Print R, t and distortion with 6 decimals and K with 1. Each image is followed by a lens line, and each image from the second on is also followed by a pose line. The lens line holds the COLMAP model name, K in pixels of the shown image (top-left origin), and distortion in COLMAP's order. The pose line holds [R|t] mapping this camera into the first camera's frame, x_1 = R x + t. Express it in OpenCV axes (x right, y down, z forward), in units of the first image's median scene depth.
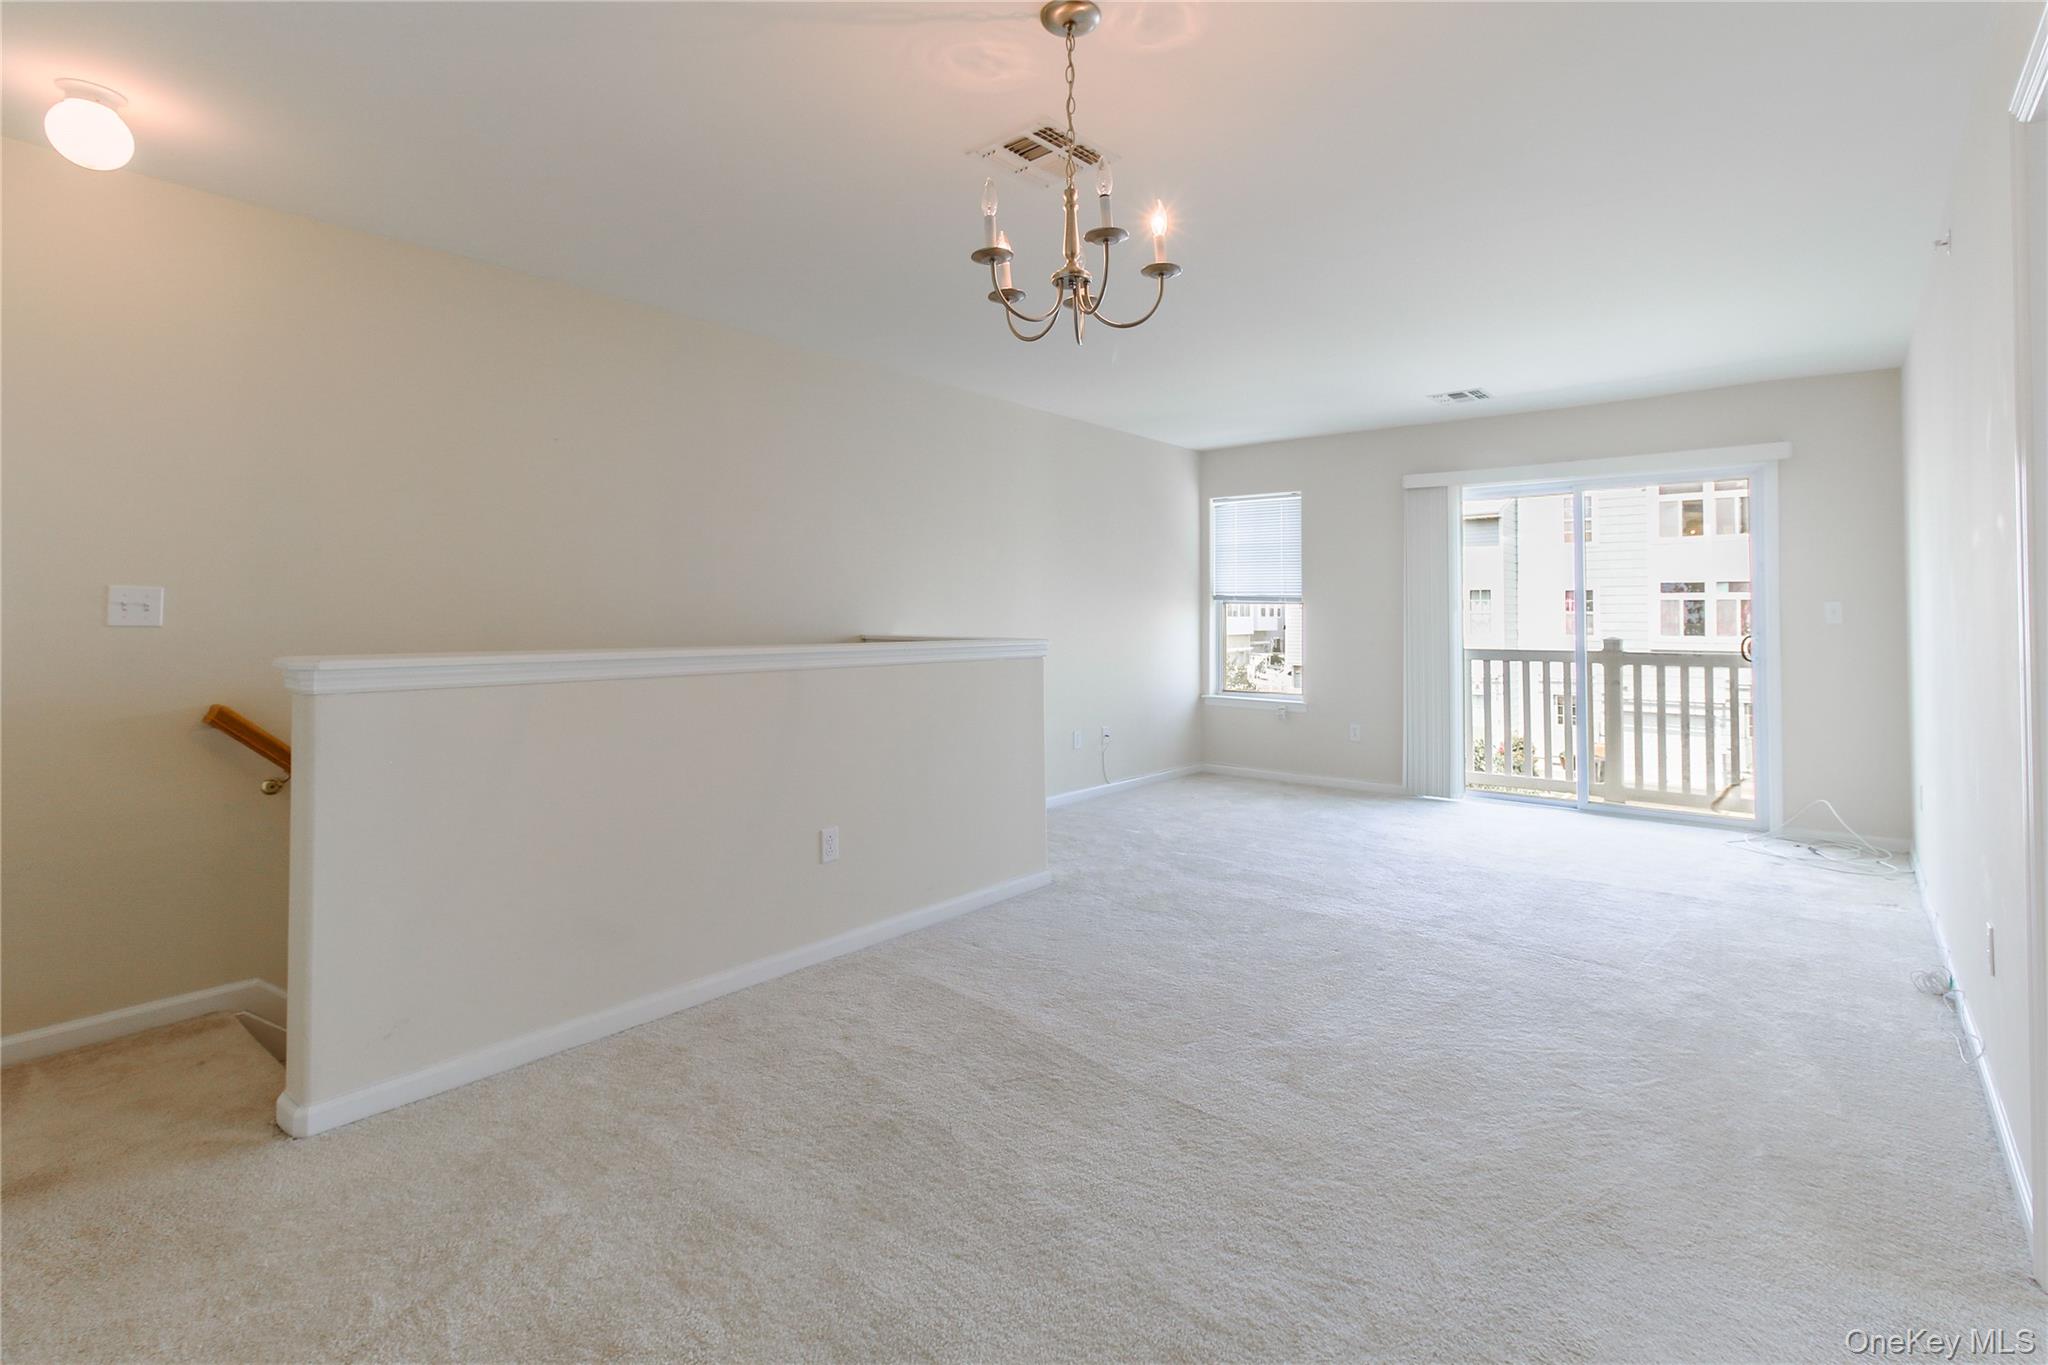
lens RADIAL K [[959.8, 0, 1024.8], [0, 959.8, 589.5], [0, 0, 1]] dist [-0.000437, 0.000048]
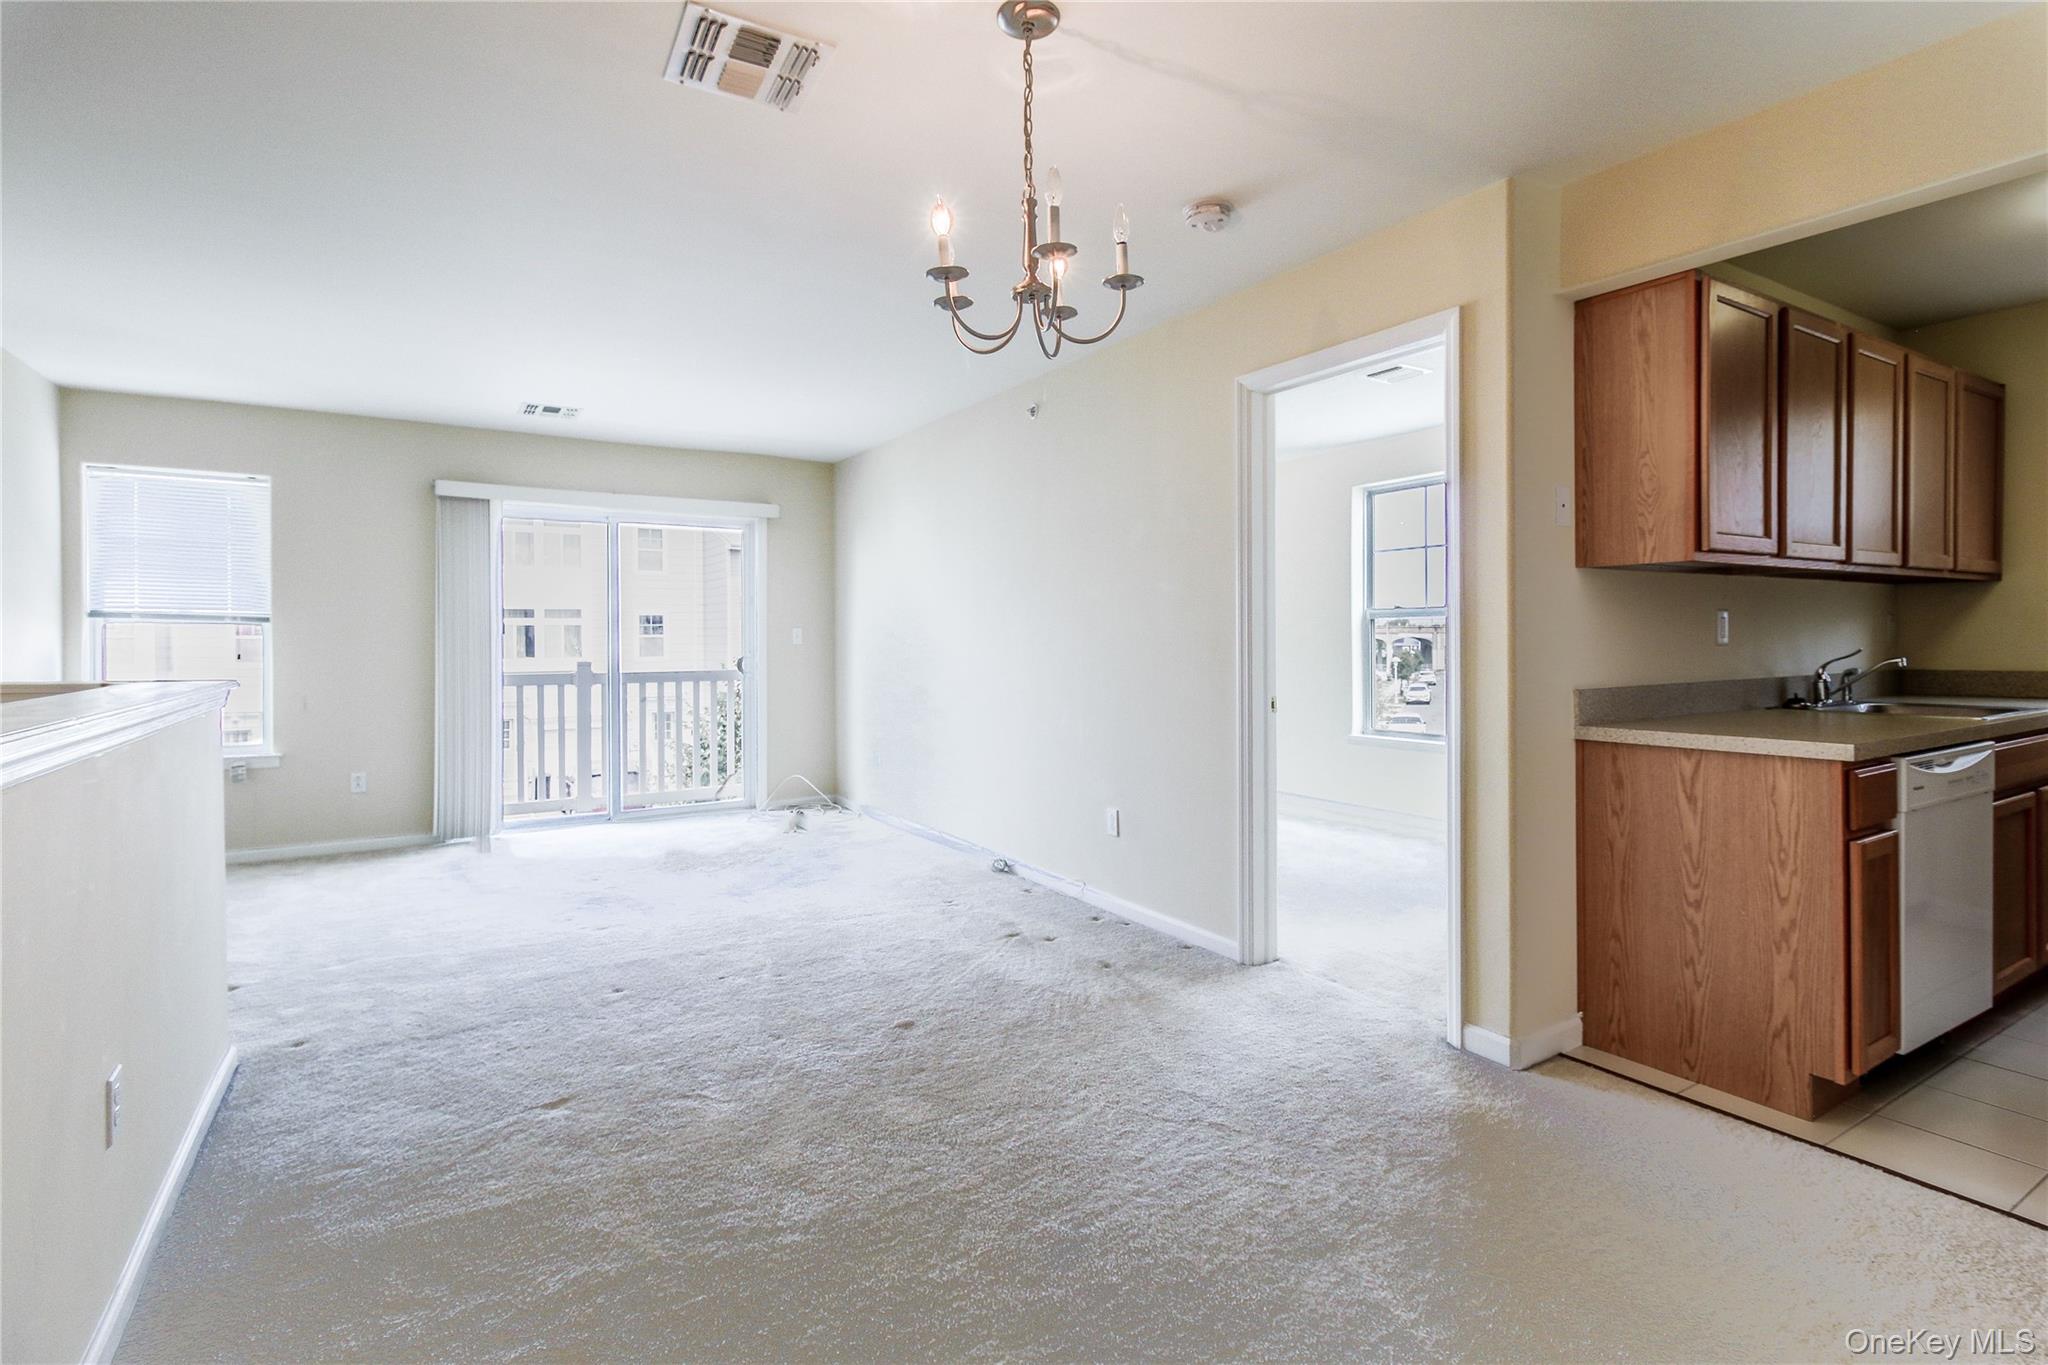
lens RADIAL K [[971.8, 0, 1018.3], [0, 971.8, 640.2], [0, 0, 1]] dist [0.001799, 0.000166]
pose [[0.314513, -0.003155, 0.949248, -0.282733], [-0.022570, 0.999687, 0.010801, 0.006058], [-0.948985, -0.024821, 0.314343, 0.218253]]
